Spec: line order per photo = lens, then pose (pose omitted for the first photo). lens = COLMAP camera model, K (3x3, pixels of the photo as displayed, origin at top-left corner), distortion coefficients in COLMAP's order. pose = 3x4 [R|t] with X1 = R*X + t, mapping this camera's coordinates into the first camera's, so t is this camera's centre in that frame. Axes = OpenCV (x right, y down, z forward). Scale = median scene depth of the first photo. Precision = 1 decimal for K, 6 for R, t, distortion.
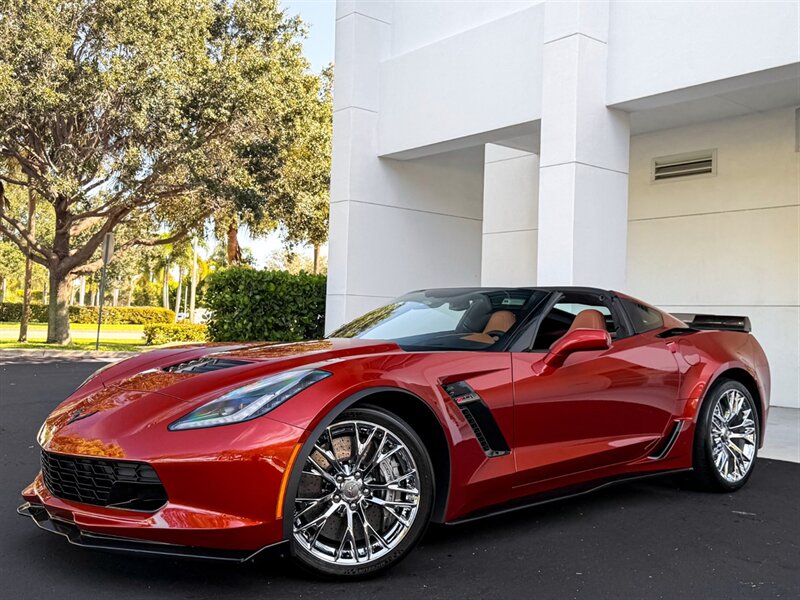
lens RADIAL K [[812.5, 0, 415.9], [0, 812.5, 283.6], [0, 0, 1]] dist [0.178717, -0.397599]
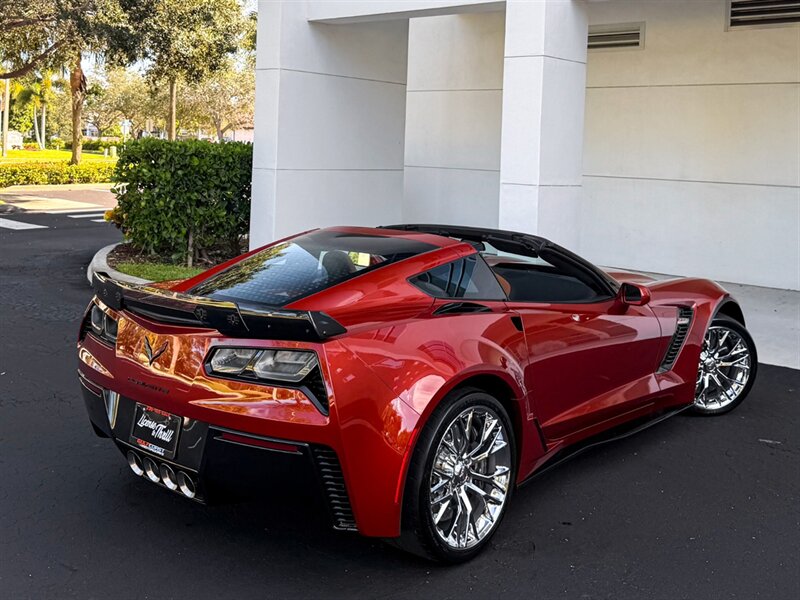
lens RADIAL K [[869.1, 0, 398.2], [0, 869.1, 159.0], [0, 0, 1]] dist [0.189574, -0.449189]
pose [[0.986347, 0.000419, 0.164681, -0.102326], [-0.011445, 0.997753, 0.066011, -0.060267], [-0.164283, -0.066995, 0.984135, -0.016658]]
